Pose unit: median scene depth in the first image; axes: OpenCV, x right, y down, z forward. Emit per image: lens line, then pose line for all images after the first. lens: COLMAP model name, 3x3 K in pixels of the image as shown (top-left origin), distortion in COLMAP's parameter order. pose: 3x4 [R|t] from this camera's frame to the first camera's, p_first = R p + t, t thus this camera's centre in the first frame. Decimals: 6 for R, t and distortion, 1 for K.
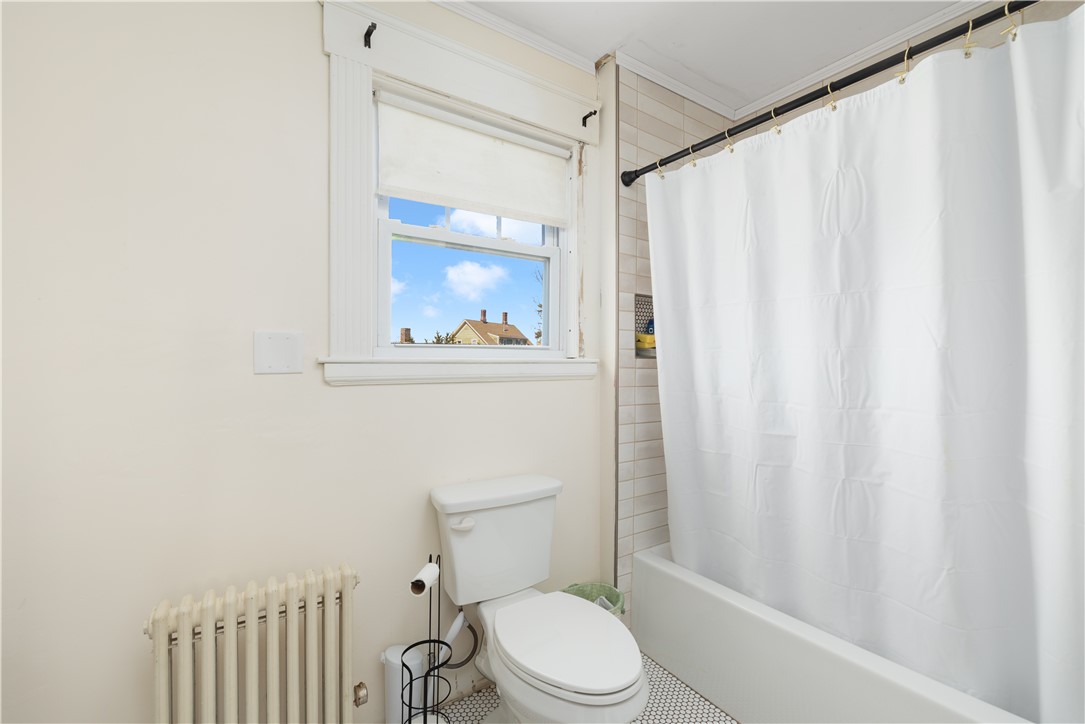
lens RADIAL K [[462.7, 0, 553.2], [0, 462.7, 360.3], [0, 0, 1]] dist [0.000753, 0.002579]
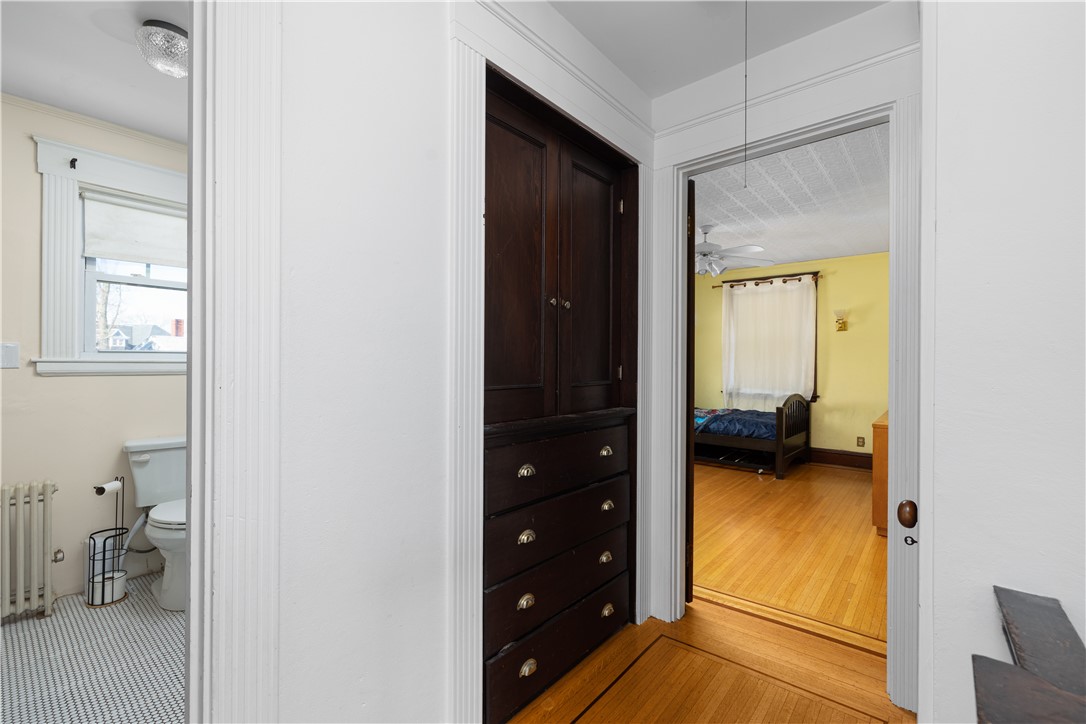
lens RADIAL K [[463.2, 0, 534.9], [0, 463.2, 359.2], [0, 0, 1]] dist [0.000753, 0.002579]
pose [[0.964142, 0.009671, 0.265212, 0.757797], [-0.010358, 0.999946, 0.001193, -0.023918], [-0.265186, -0.003897, 0.964189, -1.038660]]
